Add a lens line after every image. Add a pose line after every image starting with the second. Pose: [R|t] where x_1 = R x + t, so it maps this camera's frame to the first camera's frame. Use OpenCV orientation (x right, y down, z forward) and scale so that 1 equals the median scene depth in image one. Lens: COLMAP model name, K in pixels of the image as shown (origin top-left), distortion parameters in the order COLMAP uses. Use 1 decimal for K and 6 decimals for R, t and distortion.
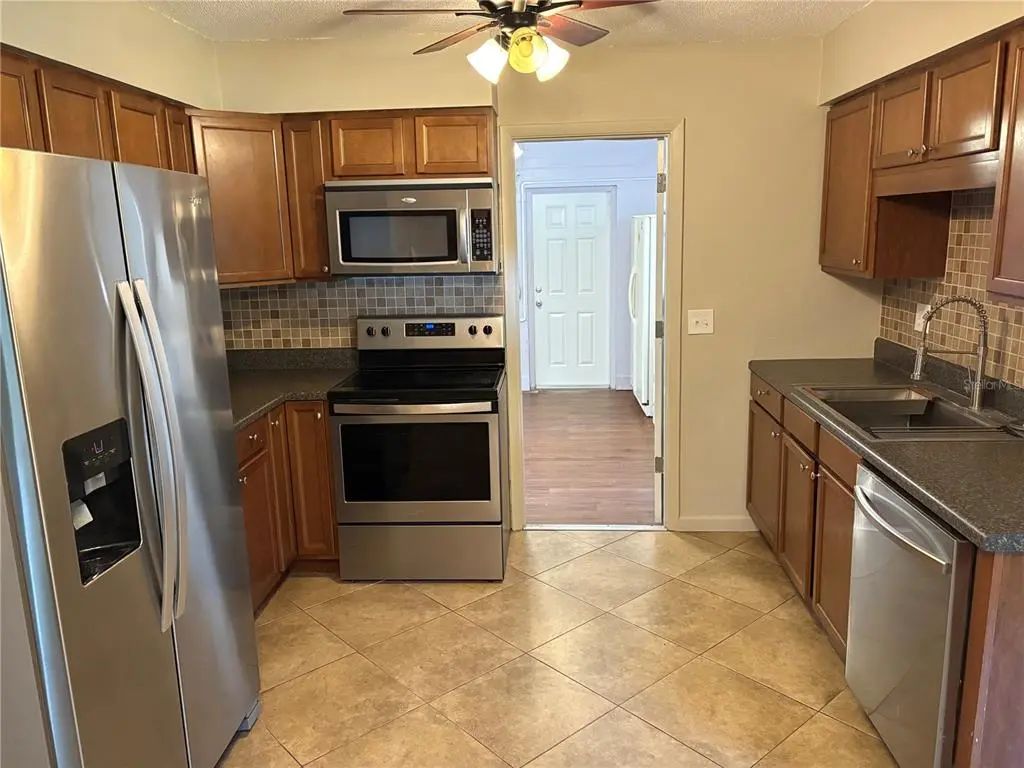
lens RADIAL K [[791.0, 0, 511.2], [0, 791.0, 395.2], [0, 0, 1]] dist [0.094461, -0.128896]
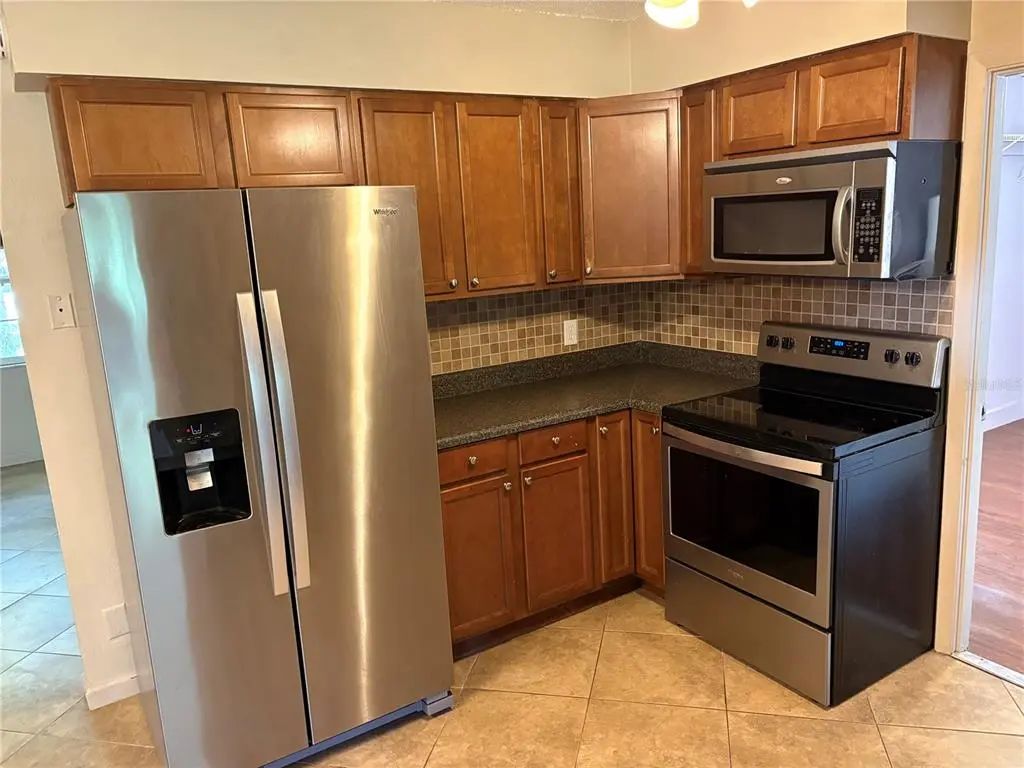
lens RADIAL K [[791.0, 0, 511.2], [0, 791.0, 395.2], [0, 0, 1]] dist [0.094461, -0.128896]
pose [[0.580394, 0.171525, -0.796066, 0.359821], [-0.129897, 0.984549, 0.117431, -0.095498], [0.803909, 0.035251, 0.593707, 0.330530]]
